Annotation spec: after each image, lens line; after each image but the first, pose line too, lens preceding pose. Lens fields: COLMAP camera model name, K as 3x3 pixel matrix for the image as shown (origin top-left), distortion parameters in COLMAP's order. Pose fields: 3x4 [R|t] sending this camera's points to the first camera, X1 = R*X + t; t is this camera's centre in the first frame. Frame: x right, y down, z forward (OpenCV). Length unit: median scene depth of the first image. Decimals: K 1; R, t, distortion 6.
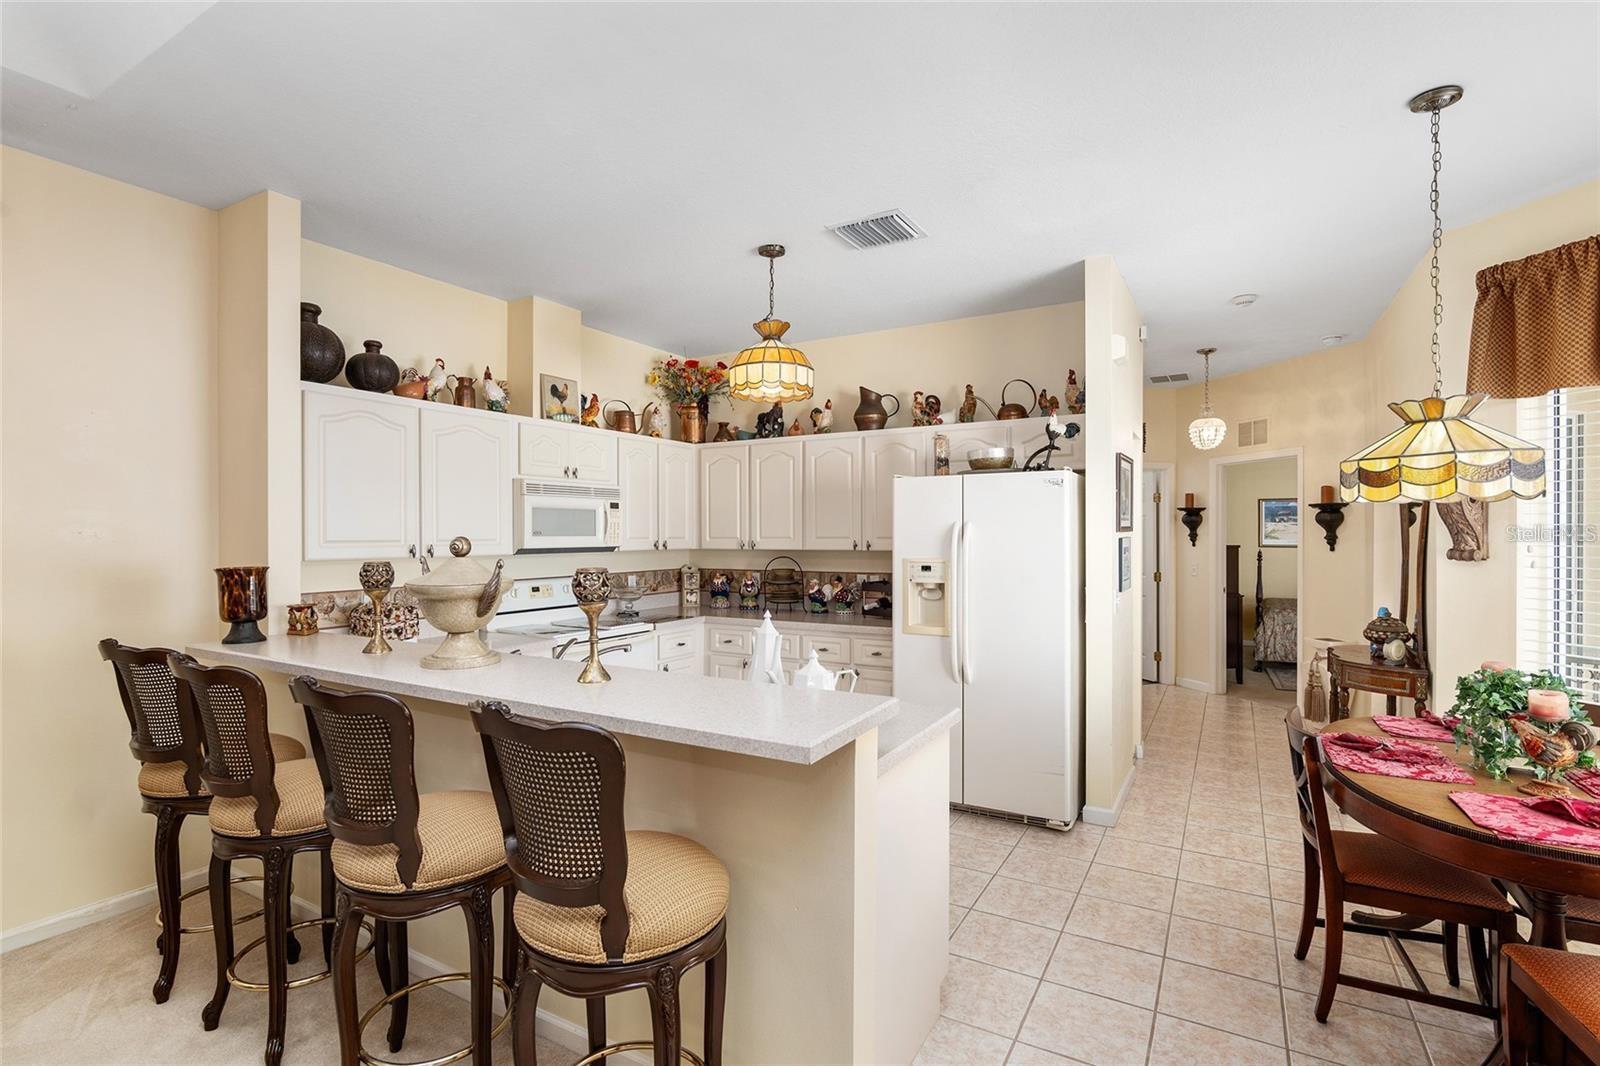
lens RADIAL K [[752.3, 0, 797.0], [0, 752.3, 532.2], [0, 0, 1]] dist [-0.022818, 0.006125]
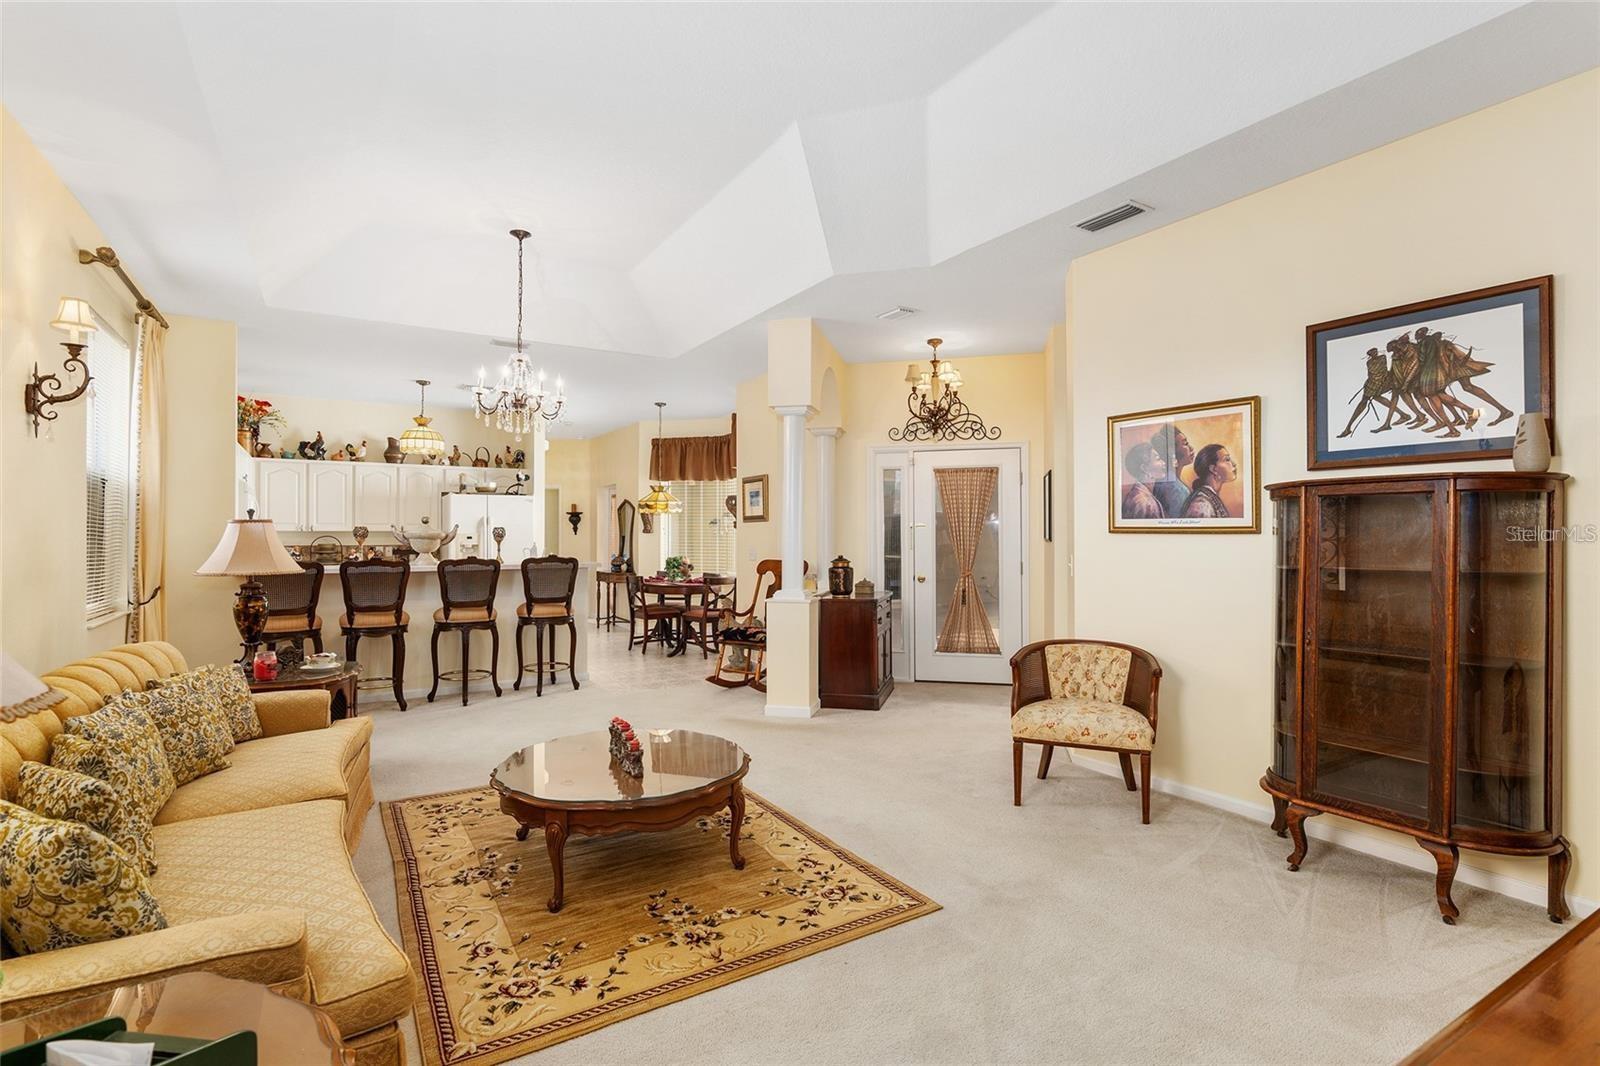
lens RADIAL K [[752.3, 0, 808.5], [0, 752.3, 541.2], [0, 0, 1]] dist [-0.022818, 0.006125]
pose [[0.453550, -0.004058, 0.891221, -1.136460], [-0.001088, 0.999986, 0.005107, 0.040300], [-0.891230, -0.003286, 0.453540, -0.722695]]
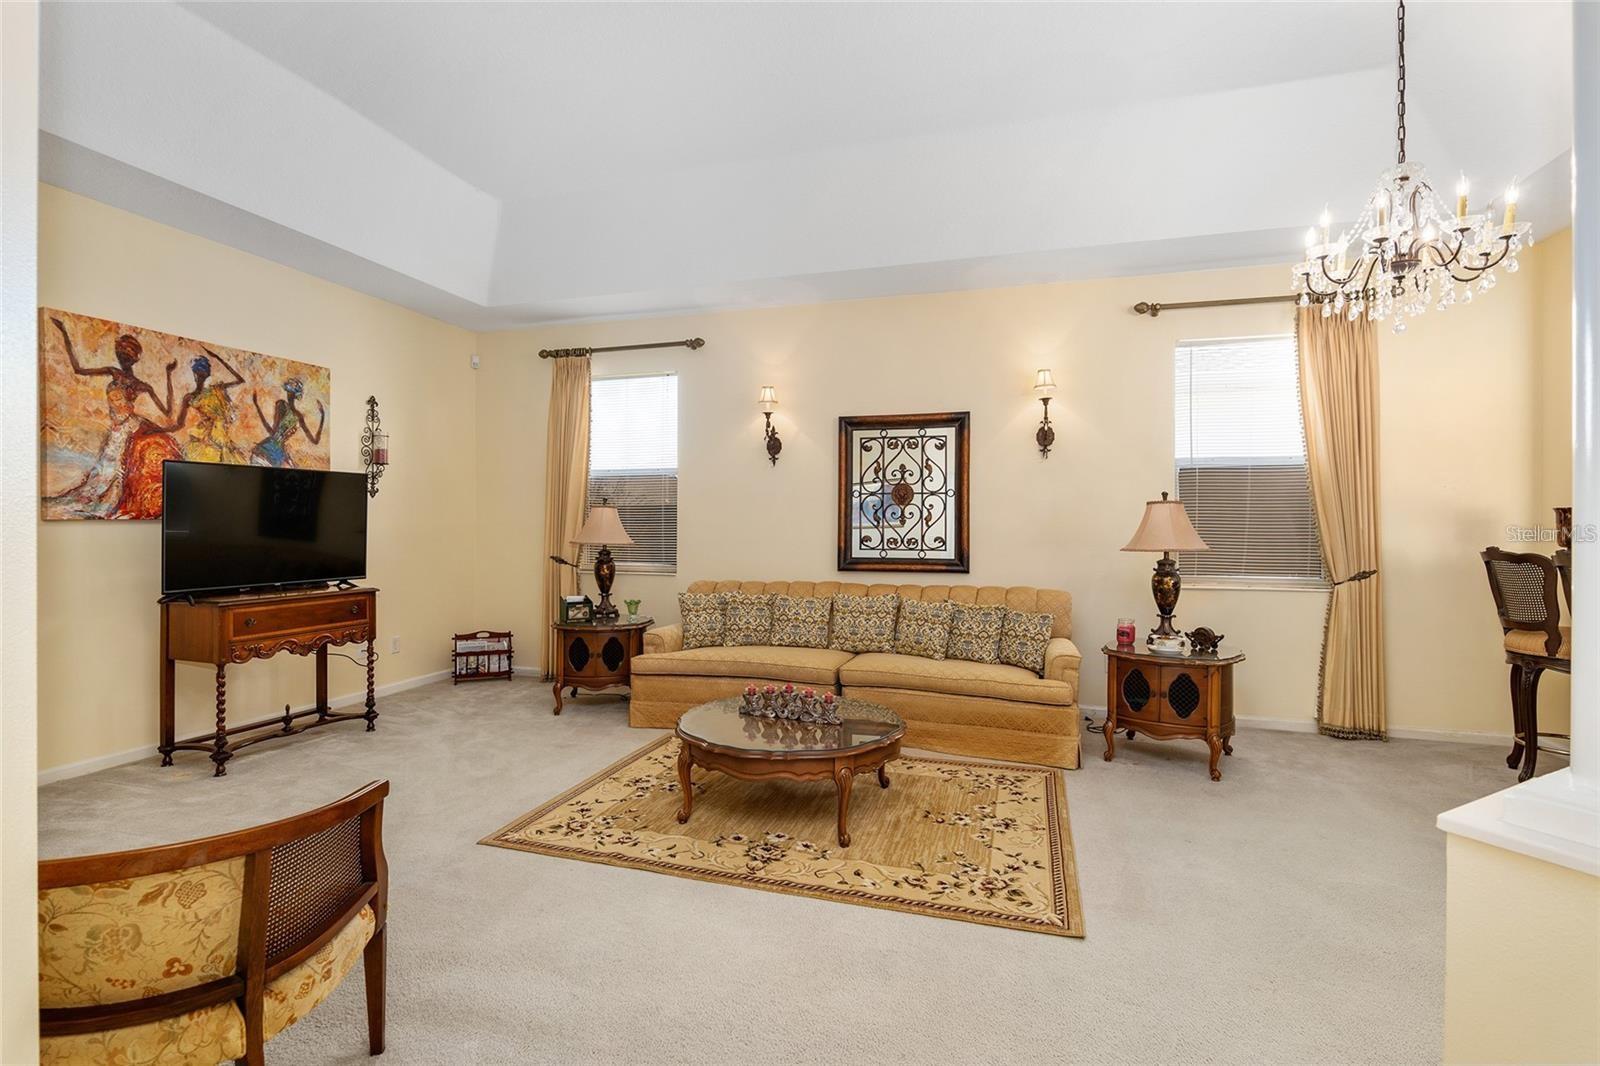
lens RADIAL K [[752.3, 0, 791.1], [0, 752.3, 526.3], [0, 0, 1]] dist [-0.022818, 0.006125]
pose [[0.226844, 0.006632, -0.973908, 0.140354], [-0.001690, 0.999978, 0.006415, 0.046895], [0.973930, 0.000191, 0.226850, -0.430424]]
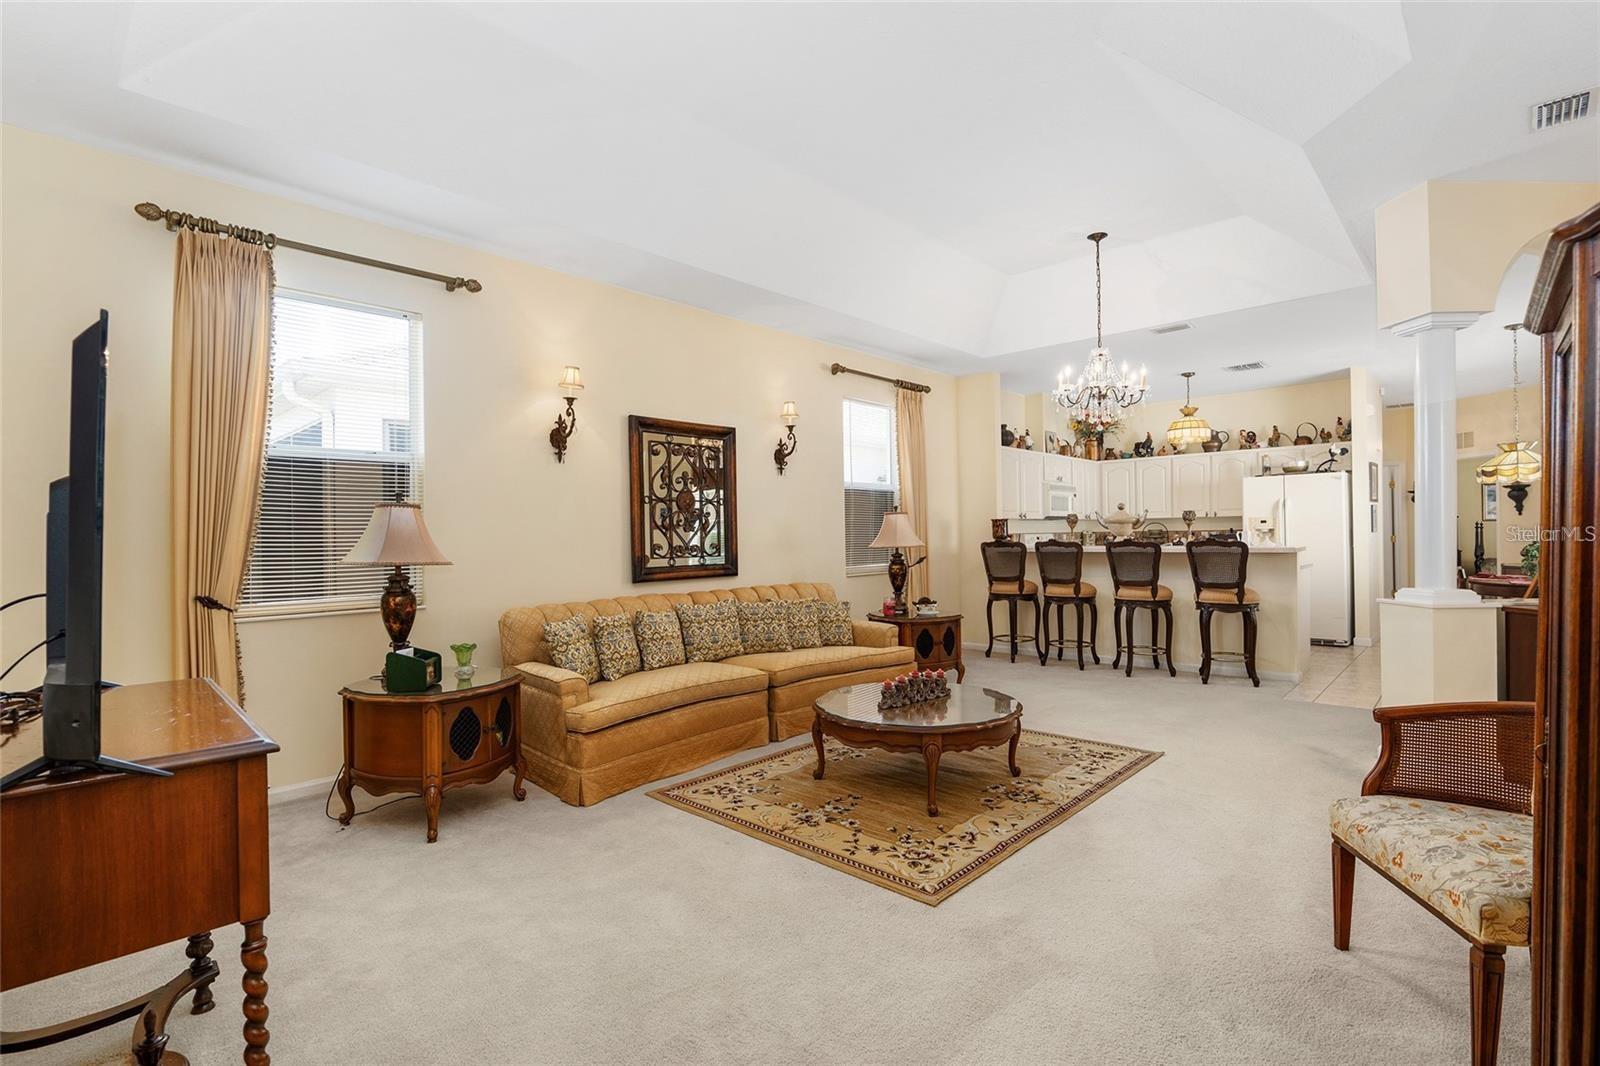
lens RADIAL K [[752.3, 0, 797.5], [0, 752.3, 535.8], [0, 0, 1]] dist [-0.022818, 0.006125]
pose [[0.974569, -0.013018, -0.223711, -0.536255], [0.013580, 0.999907, 0.000973, 0.058838], [0.223677, -0.003986, 0.974655, -1.105750]]
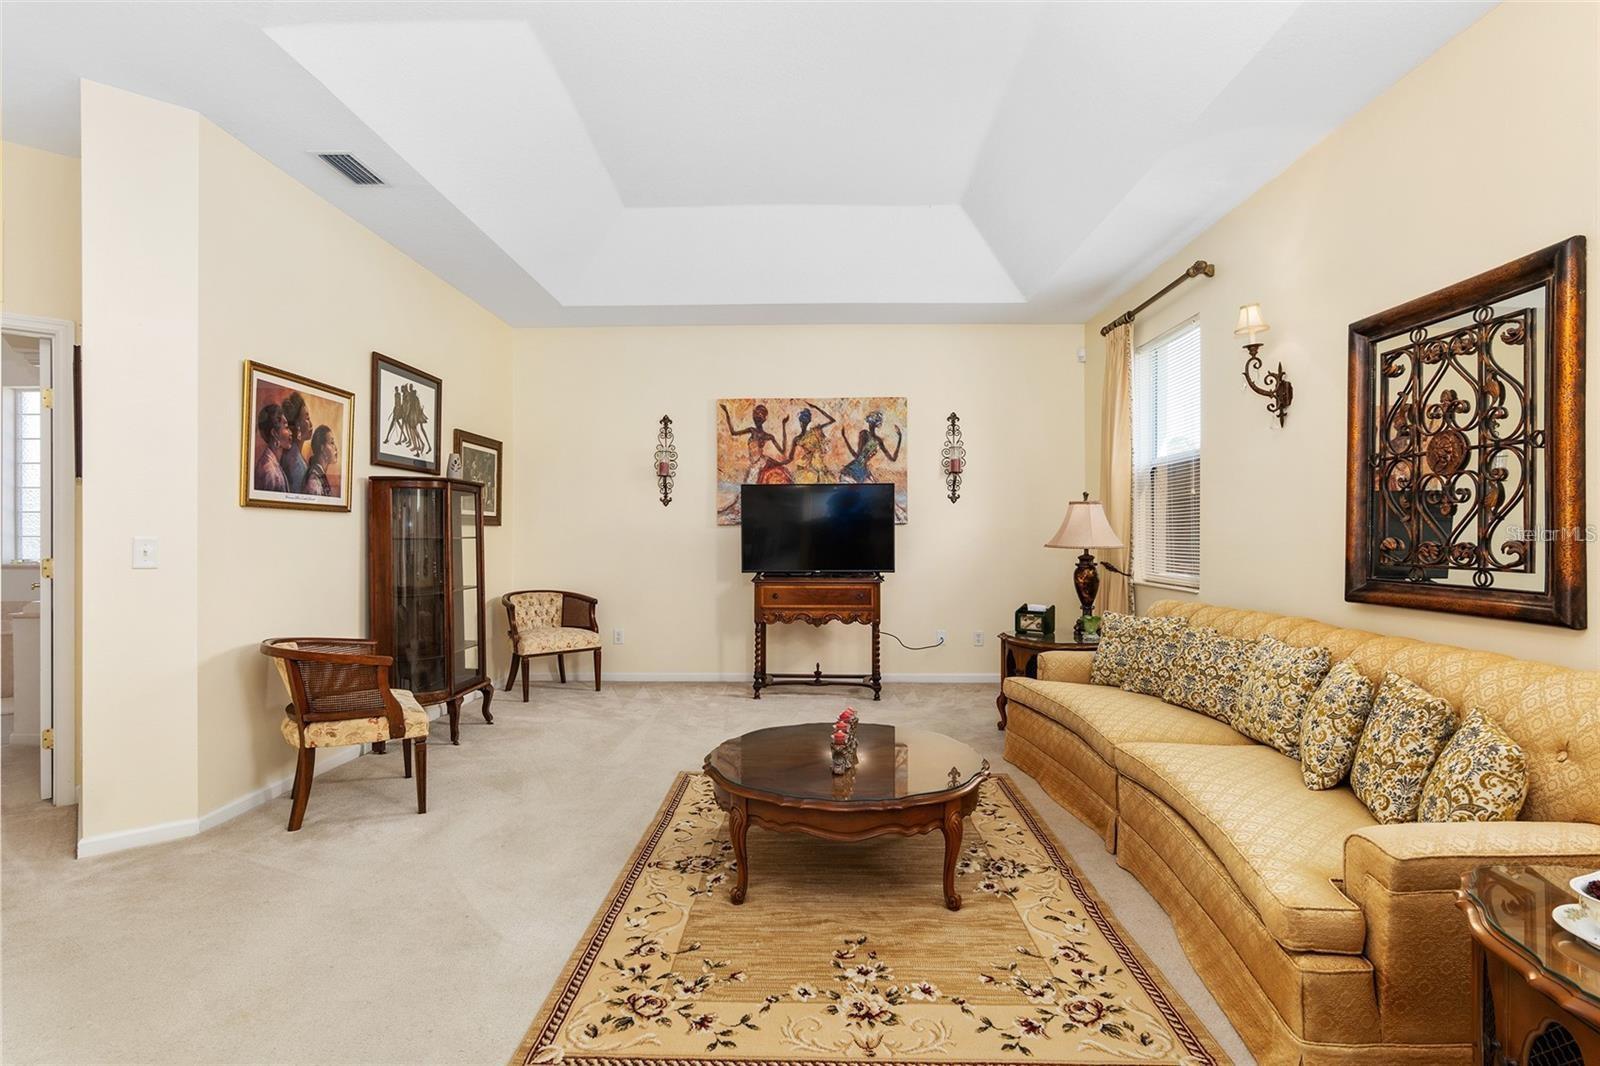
lens RADIAL K [[781.9, 0, 792.5], [0, 781.9, 531.1], [0, 0, 1]] dist [-0.011326, 0.000374]
pose [[-0.875138, 0.001797, -0.483870, -0.249870], [0.003883, 0.999987, -0.003310, 0.063407], [0.483857, -0.004776, -0.875134, 0.283143]]
